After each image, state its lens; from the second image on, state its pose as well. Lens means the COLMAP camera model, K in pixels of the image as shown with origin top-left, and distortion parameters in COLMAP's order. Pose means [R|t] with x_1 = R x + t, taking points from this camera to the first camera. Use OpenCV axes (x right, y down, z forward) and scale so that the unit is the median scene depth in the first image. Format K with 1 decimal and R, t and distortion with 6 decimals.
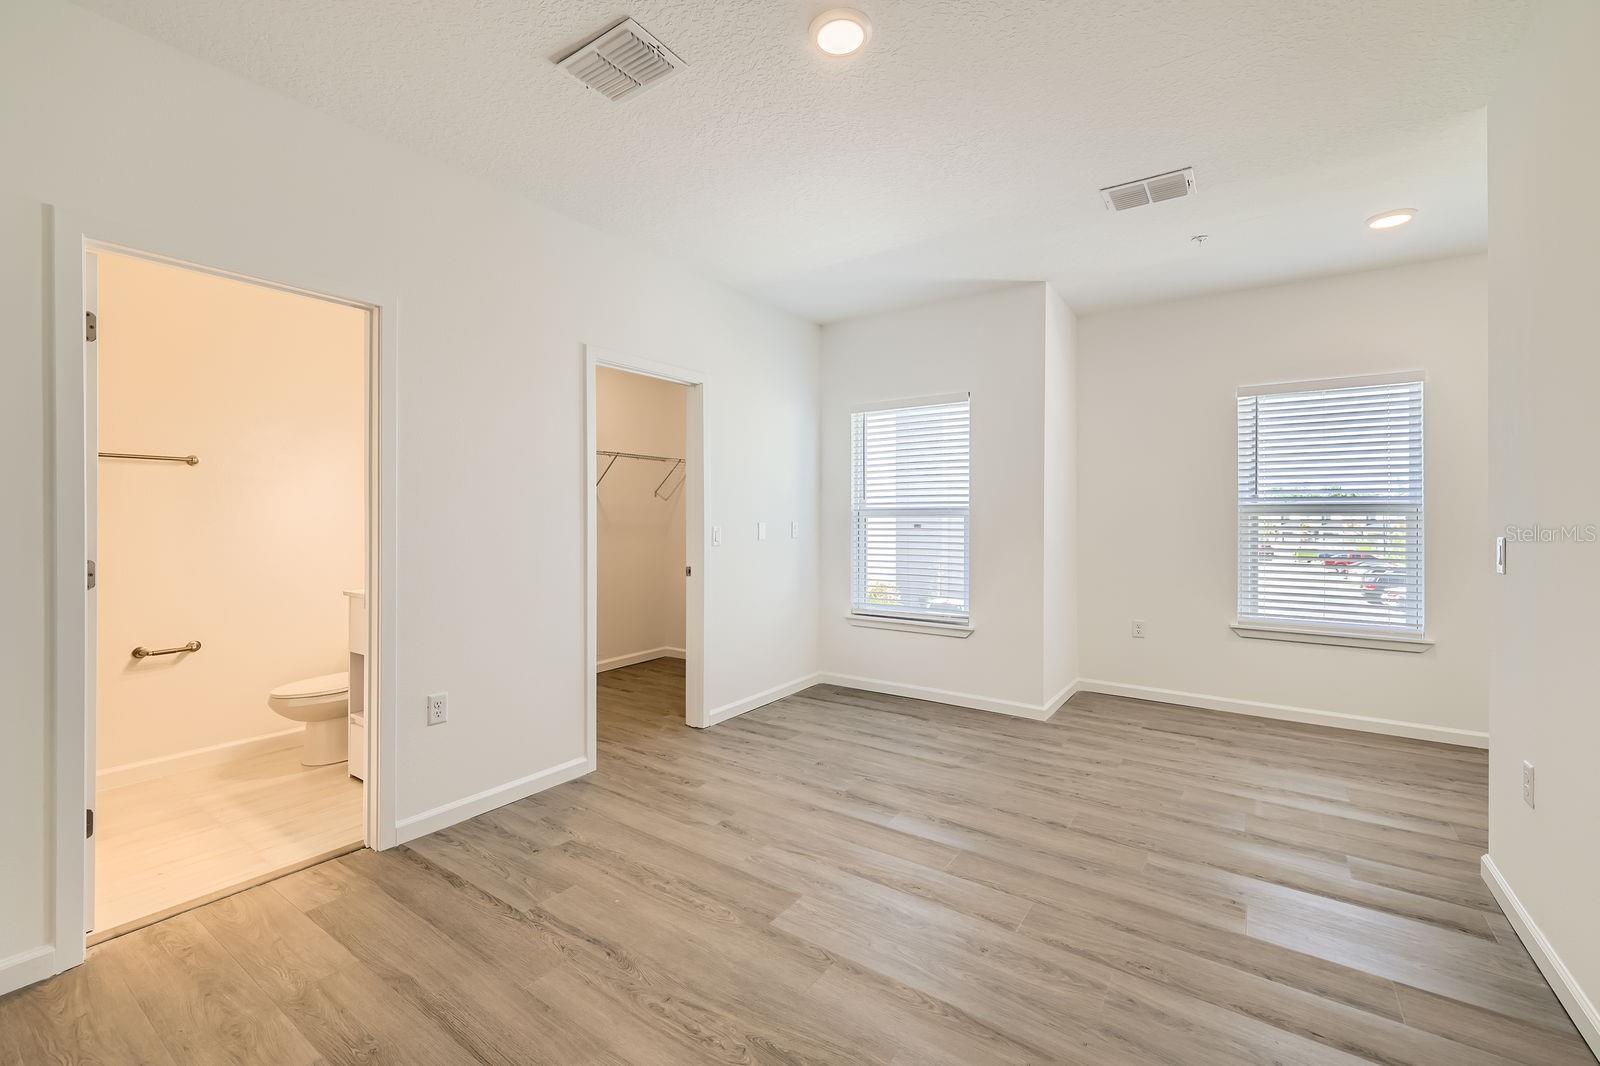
lens RADIAL K [[672.1, 0, 793.9], [0, 672.1, 523.0], [0, 0, 1]] dist [0.008509, -0.000729]
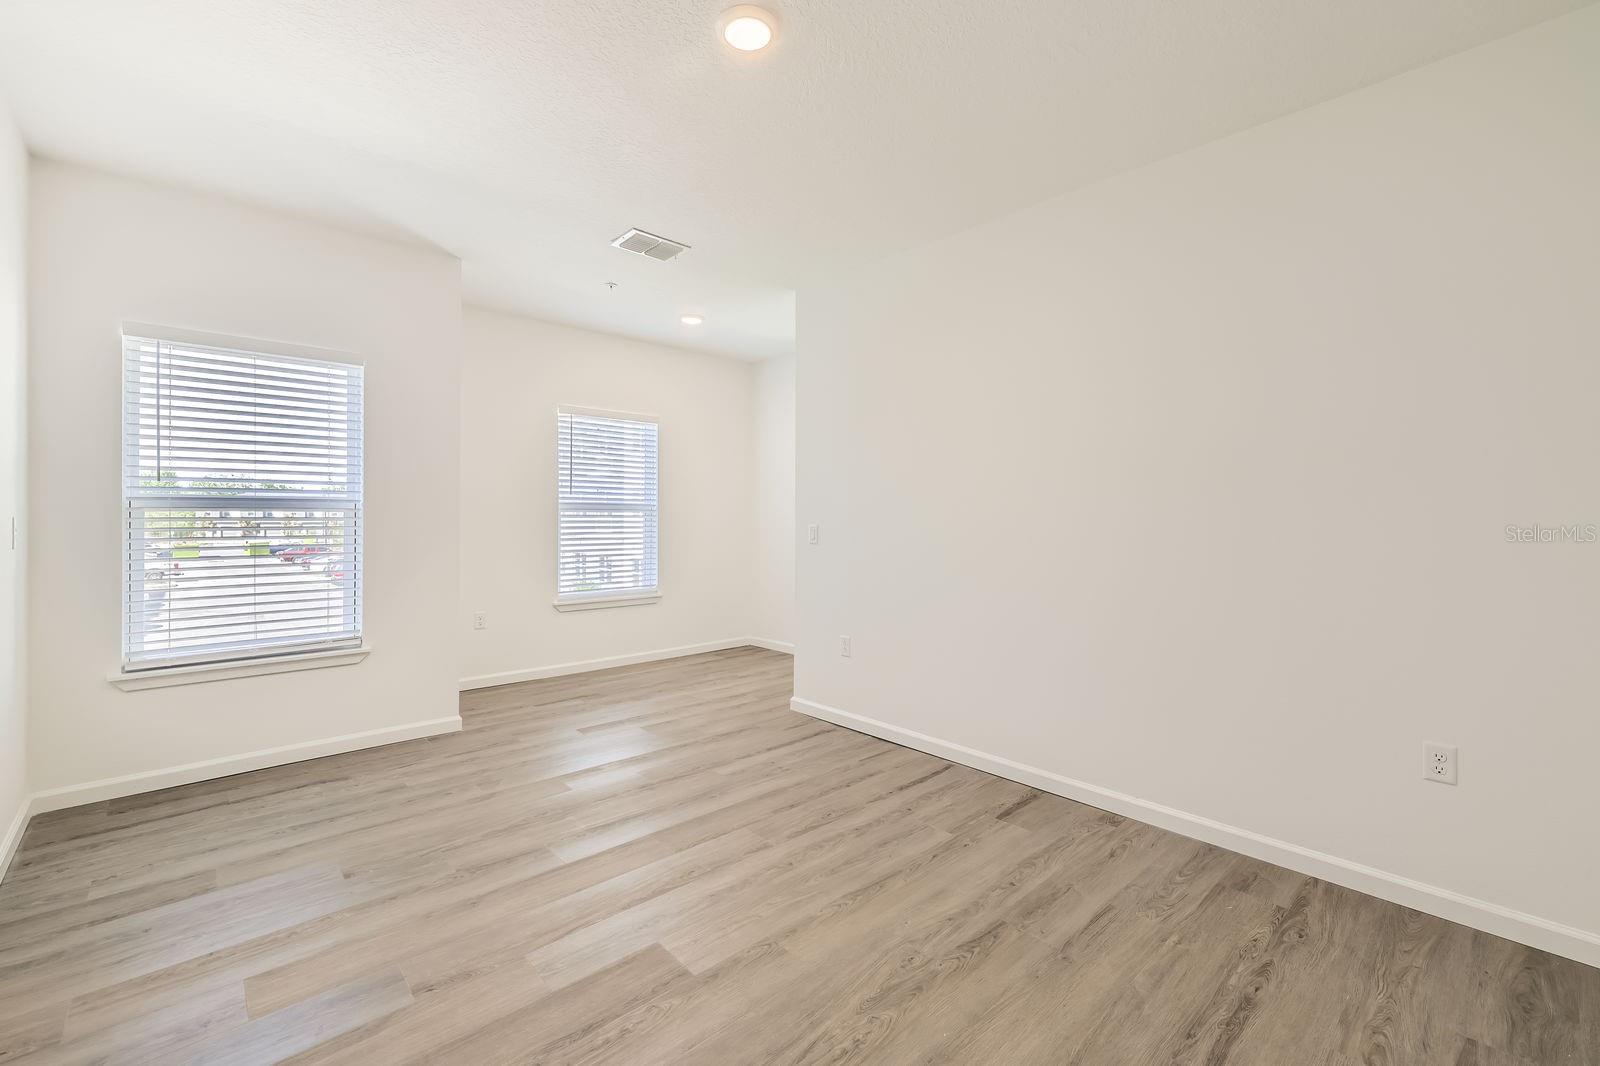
lens RADIAL K [[672.1, 0, 793.9], [0, 672.1, 522.7], [0, 0, 1]] dist [0.008509, -0.000729]
pose [[0.216911, -0.010005, 0.976140, -0.616906], [0.001096, 0.999949, 0.010006, -0.003406], [-0.976191, -0.001100, 0.216911, 0.489568]]
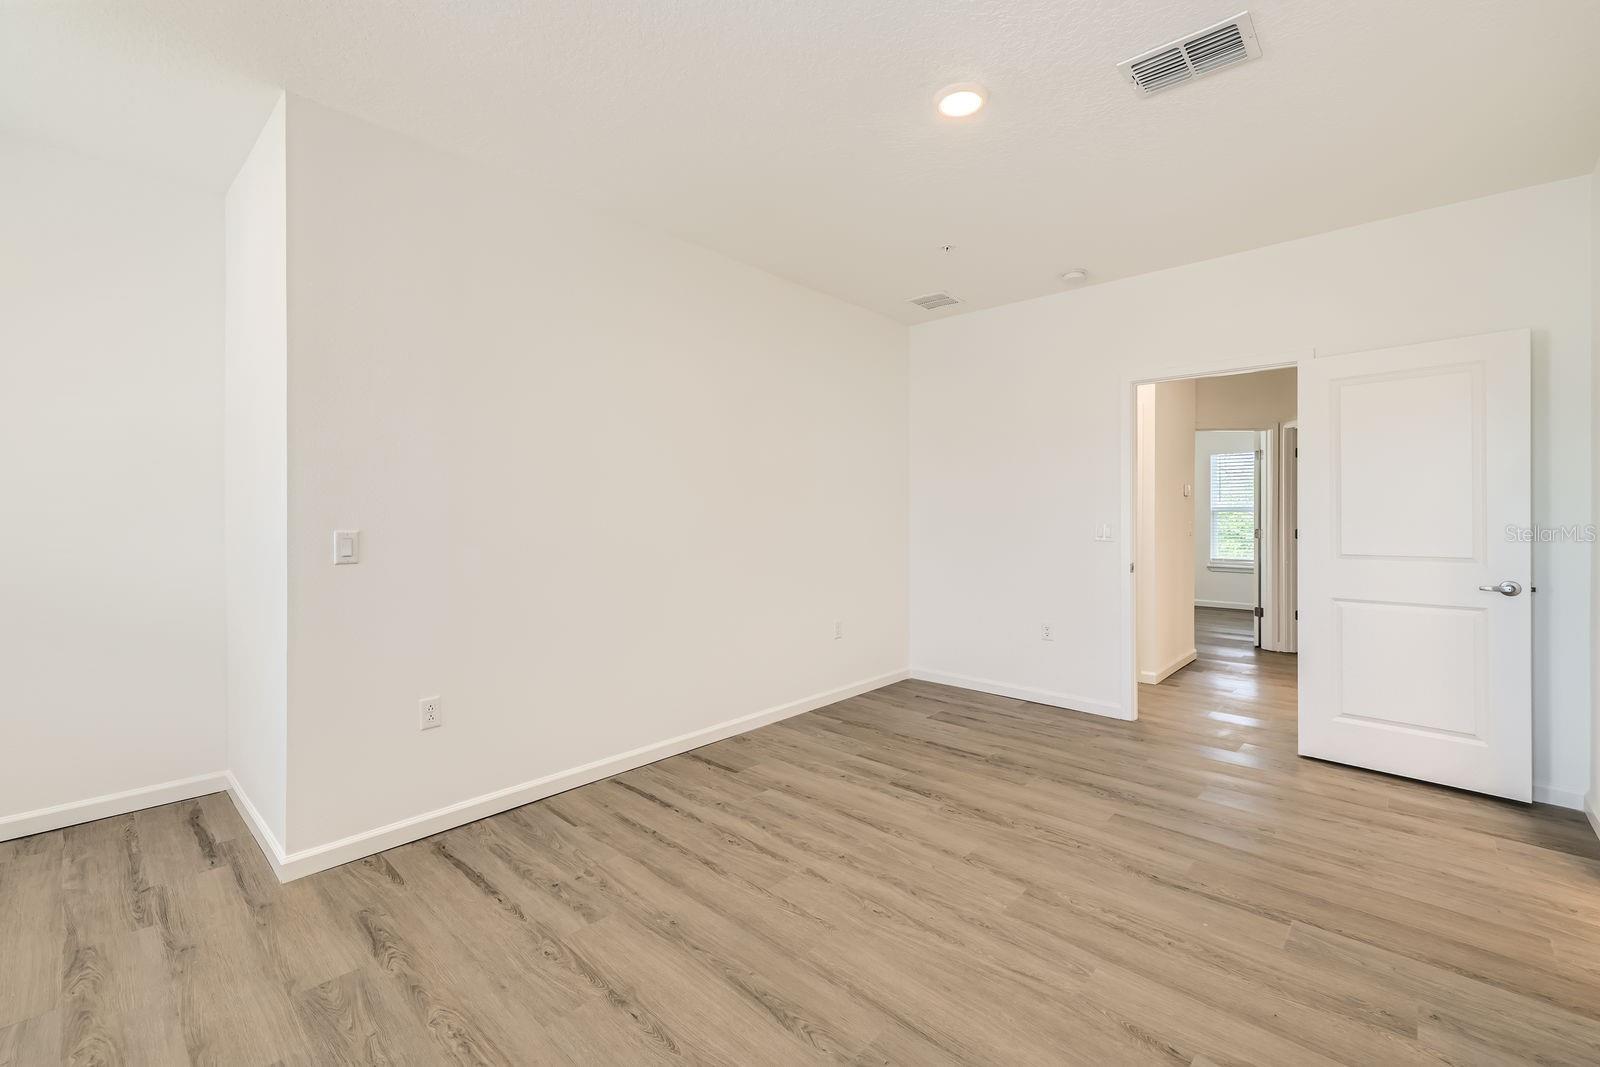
lens RADIAL K [[672.1, 0, 806.1], [0, 672.1, 519.5], [0, 0, 1]] dist [0.008509, -0.000729]
pose [[-0.991774, -0.003257, 0.127957, 0.127374], [-0.001522, 0.999906, 0.013649, -0.008851], [-0.127990, 0.013342, -0.991686, 1.512084]]
